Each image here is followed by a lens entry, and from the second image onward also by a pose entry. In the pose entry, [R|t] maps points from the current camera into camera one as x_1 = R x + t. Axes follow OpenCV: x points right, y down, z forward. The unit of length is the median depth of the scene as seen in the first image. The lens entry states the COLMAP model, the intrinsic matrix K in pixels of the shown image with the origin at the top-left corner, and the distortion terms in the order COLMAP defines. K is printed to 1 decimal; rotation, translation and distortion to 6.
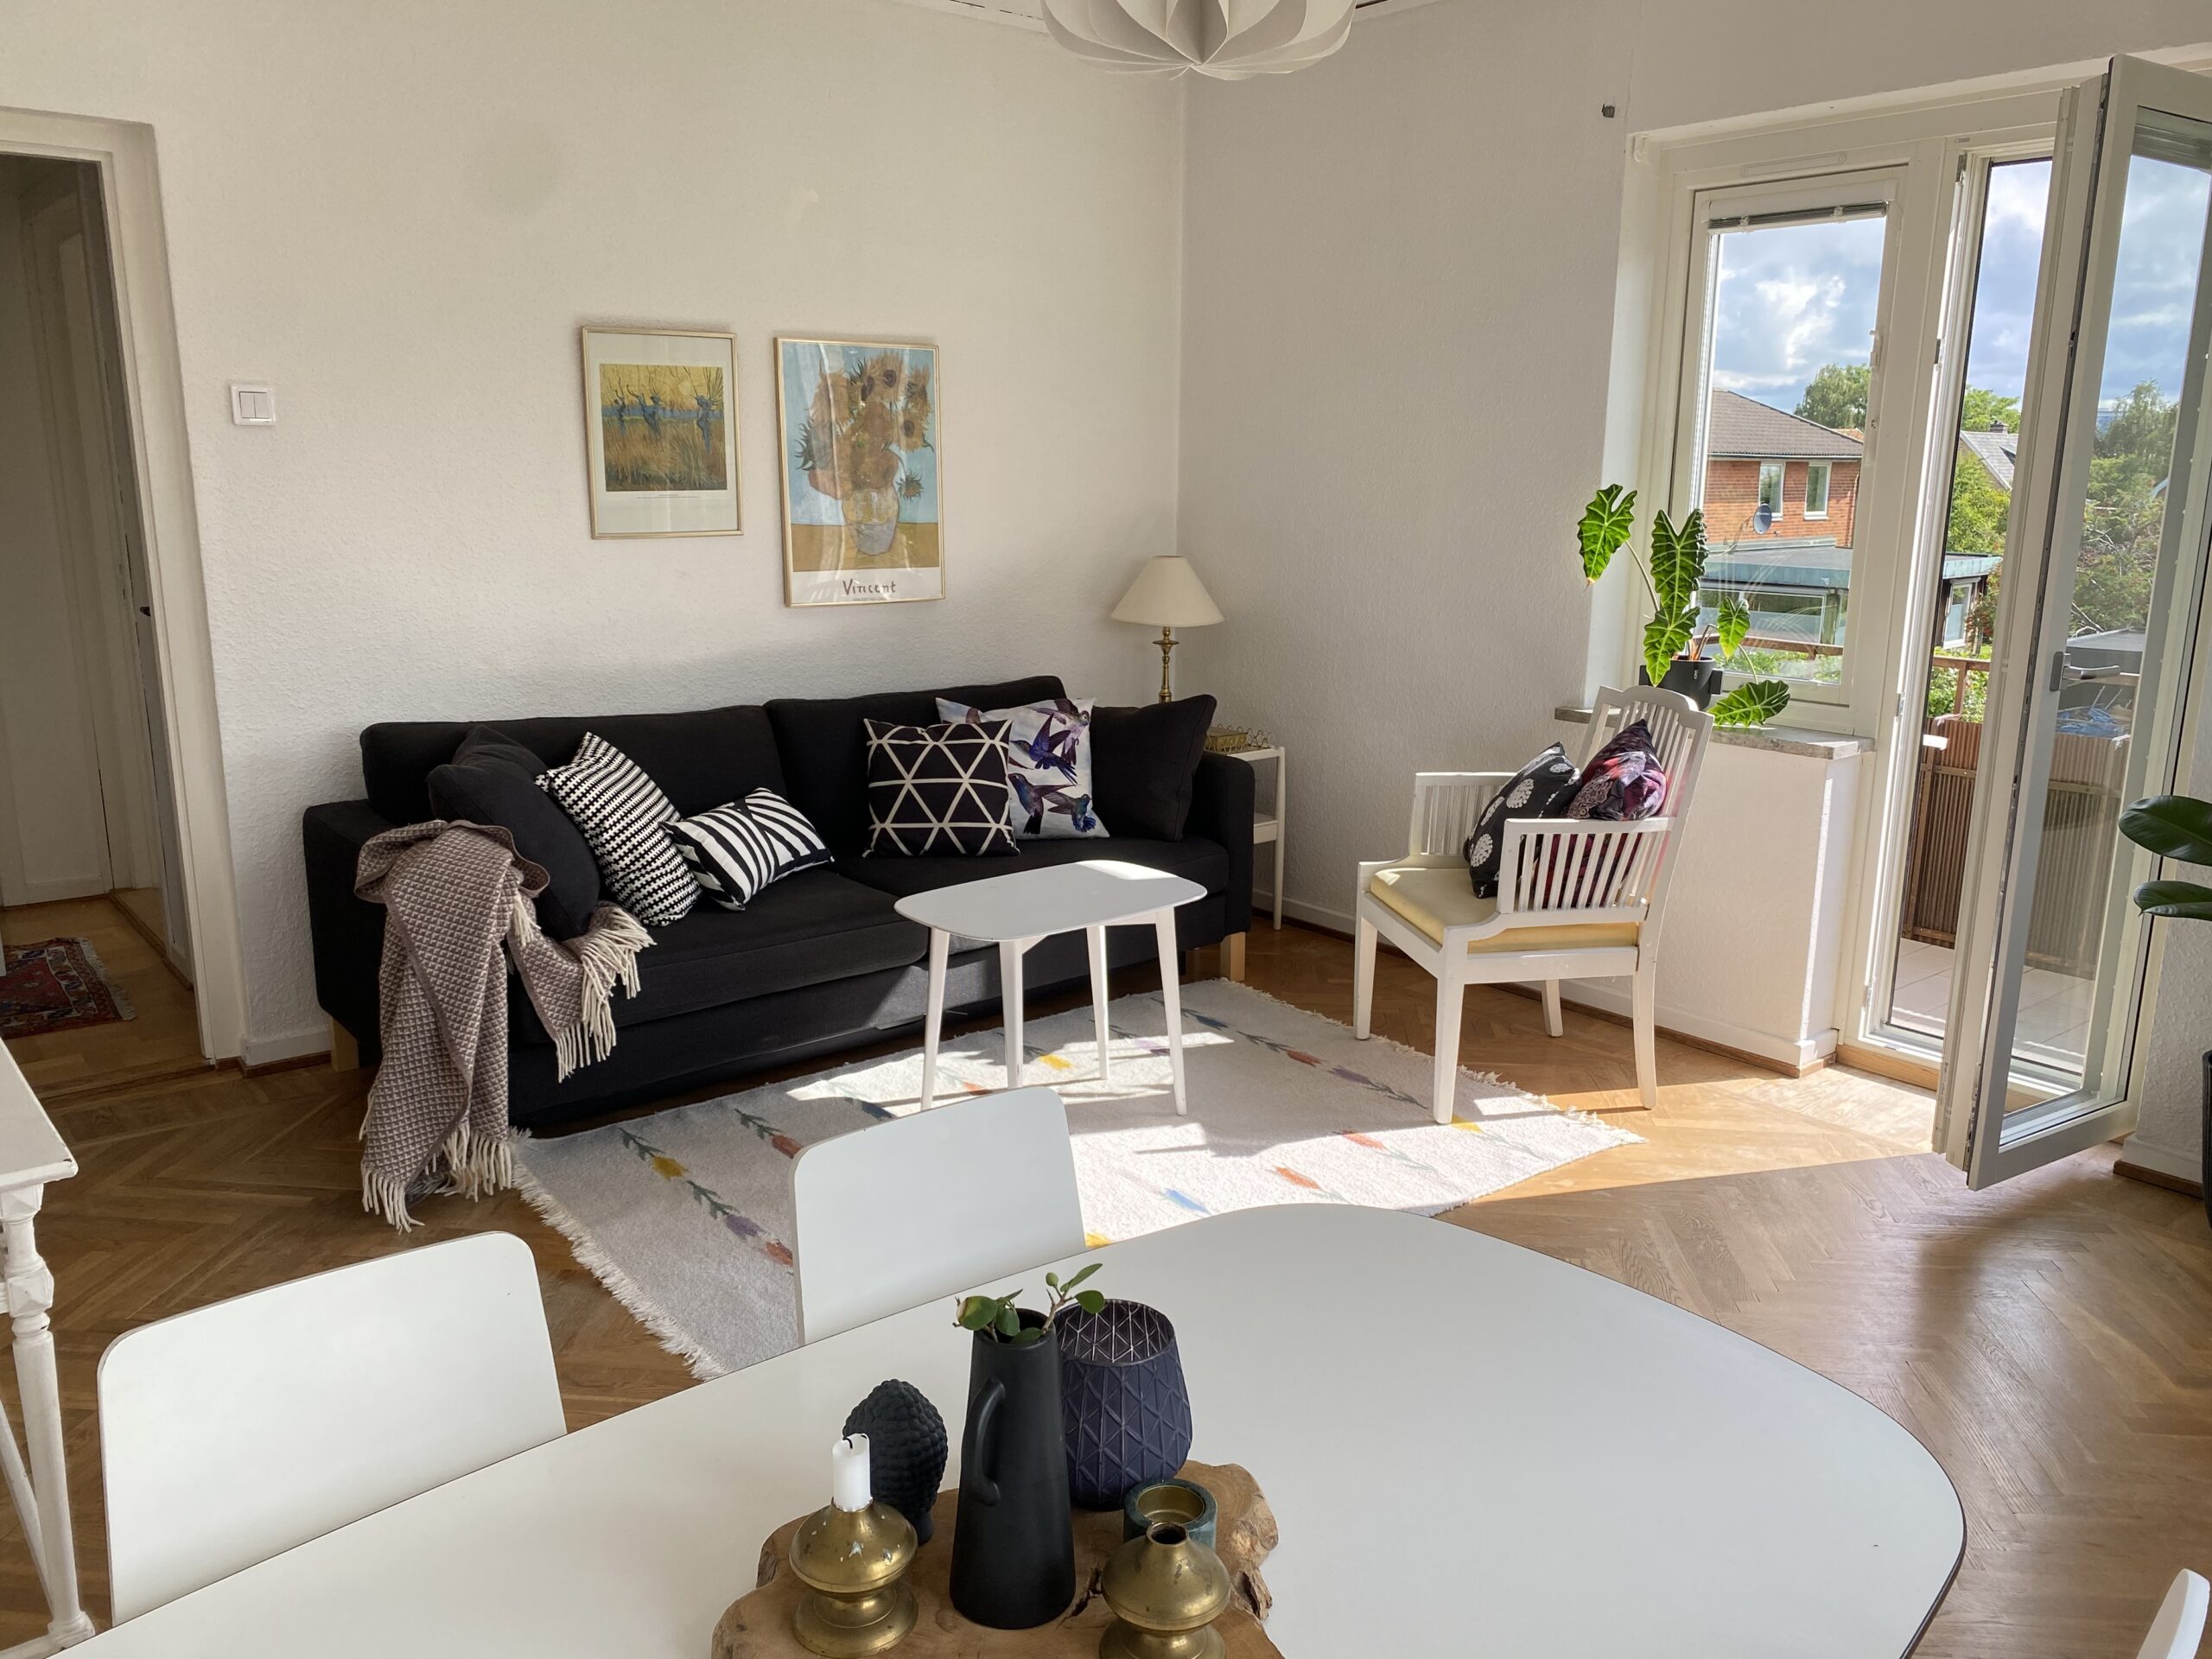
lens RADIAL K [[1703.9, 0, 1112.7], [0, 1703.9, 853.5], [0, 0, 1]] dist [0.026333, -0.025508]
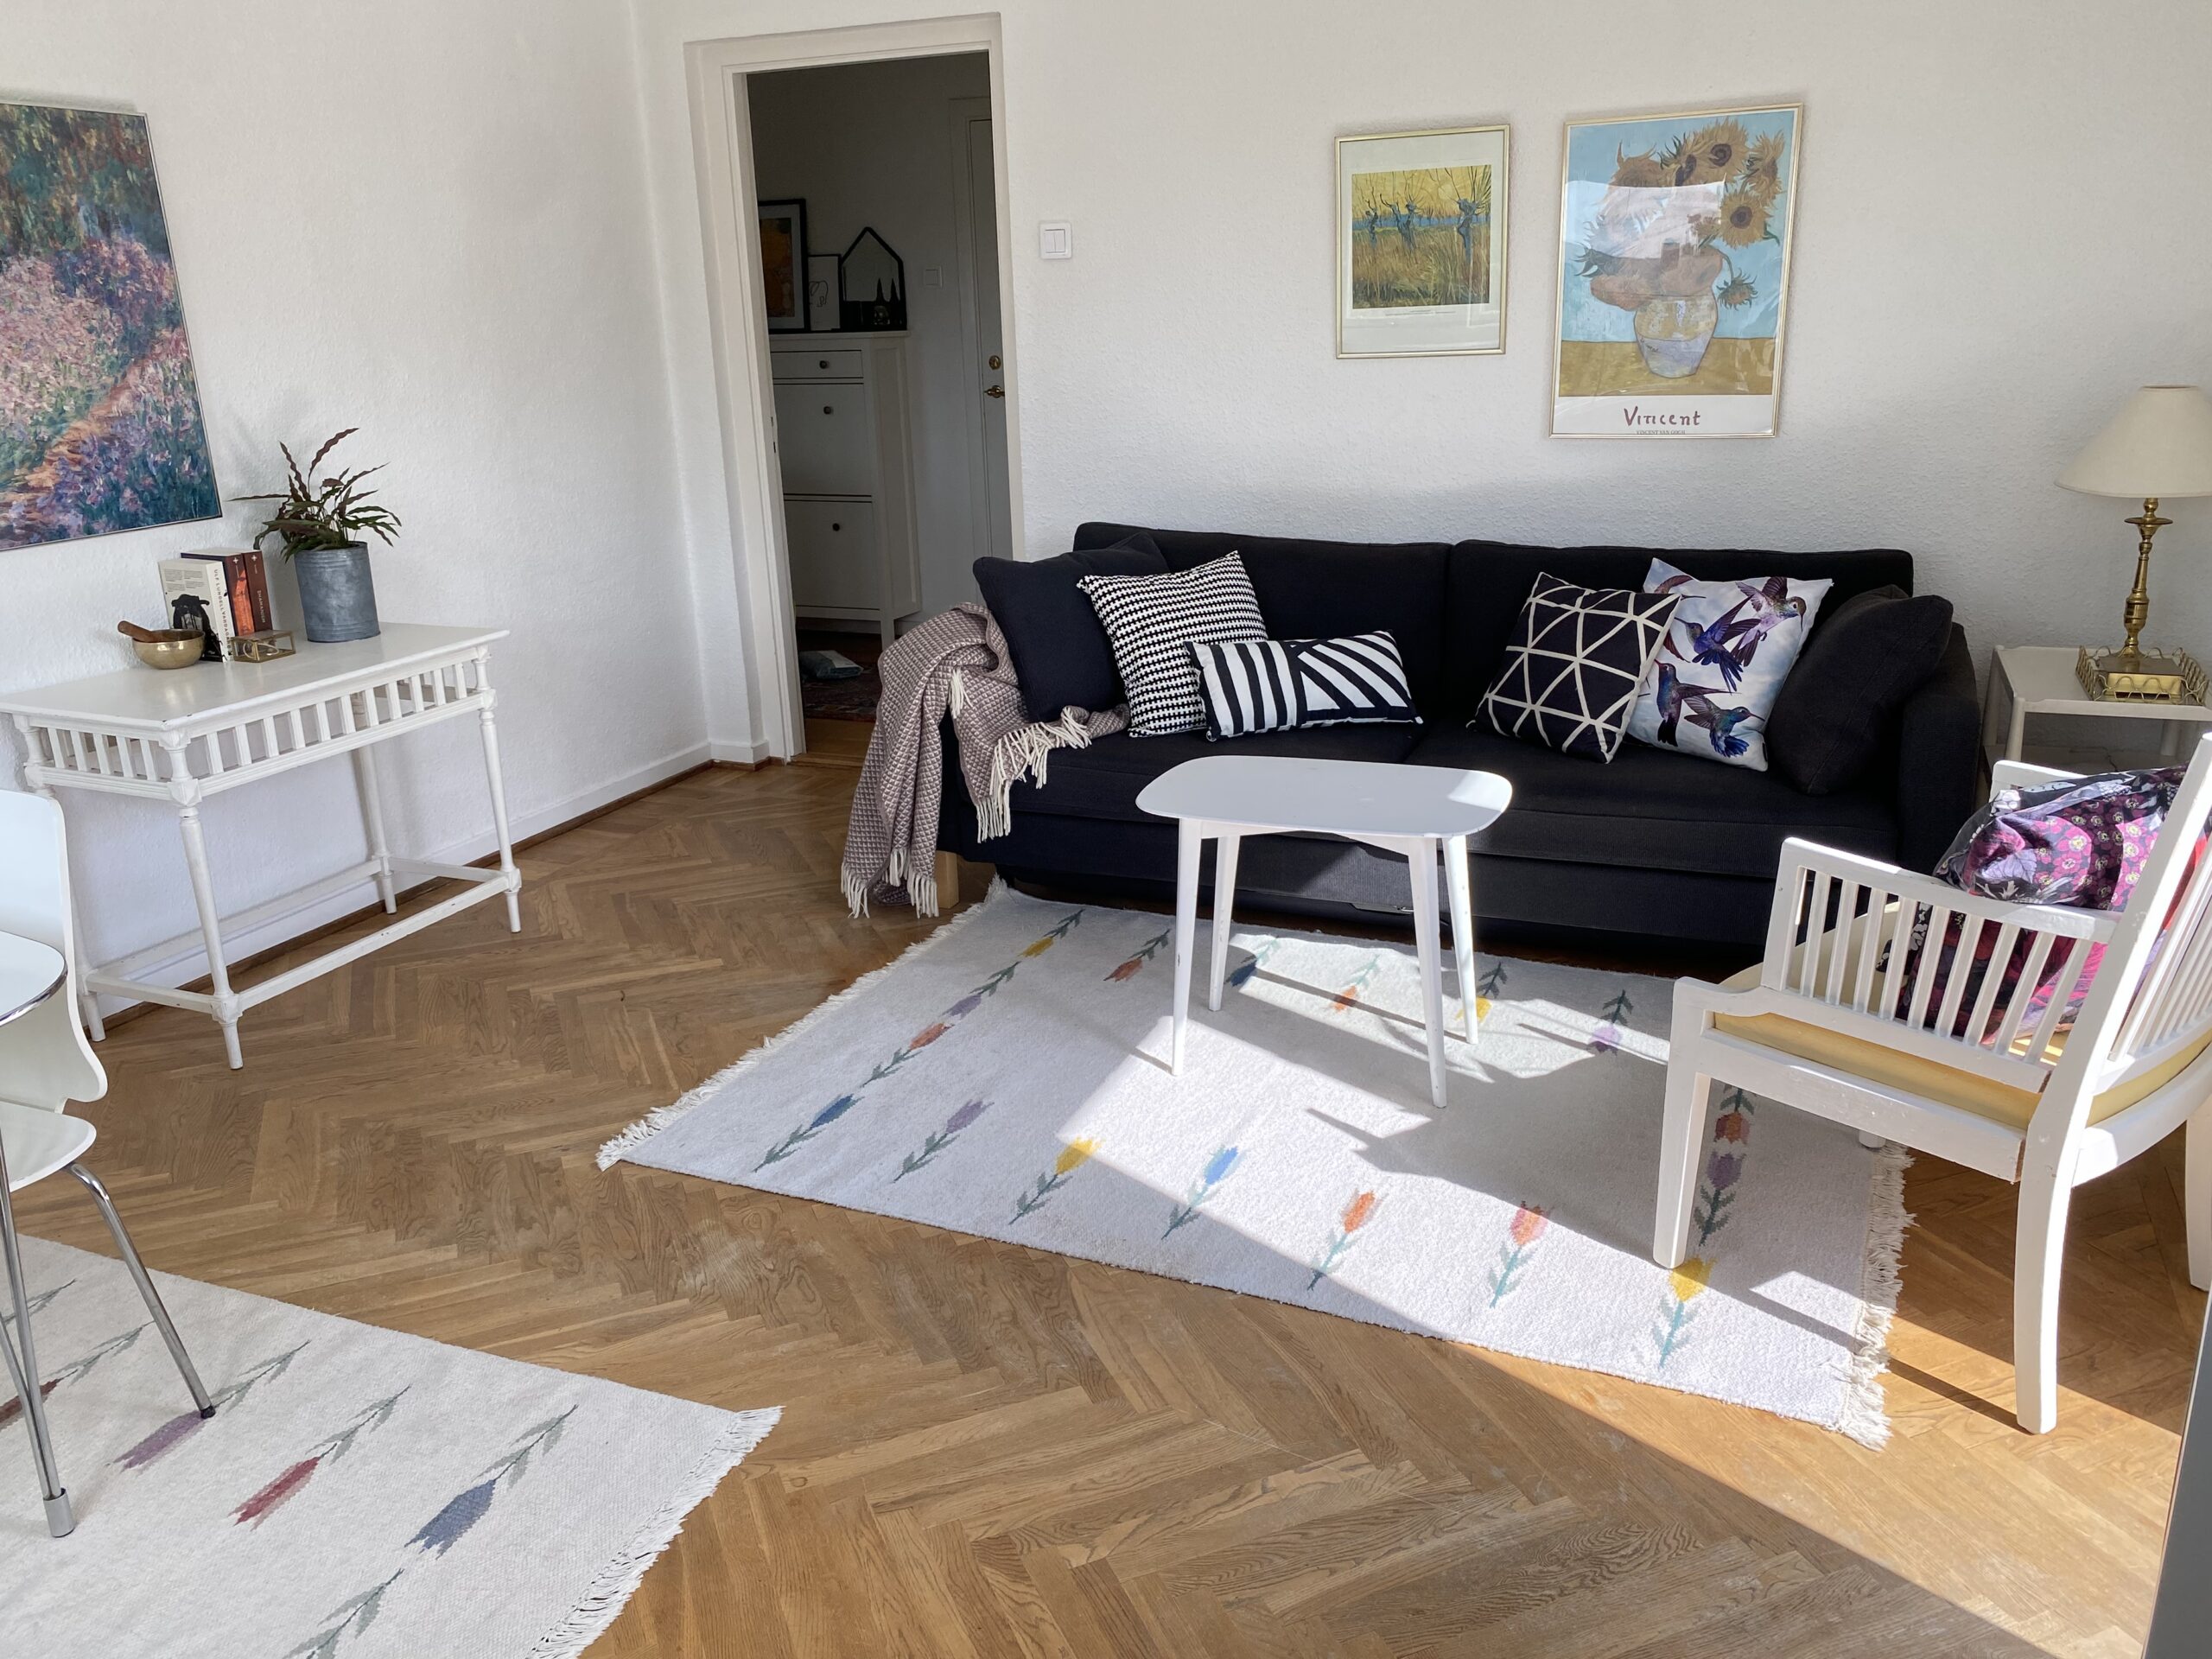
lens RADIAL K [[1703.9, 0, 1107.2], [0, 1703.9, 807.3], [0, 0, 1]] dist [0.026333, -0.025508]
pose [[0.457434, 0.234112, -0.857873, 0.524209], [-0.166123, 0.970236, 0.176196, -0.079953], [0.873589, 0.061914, 0.482710, 0.404027]]
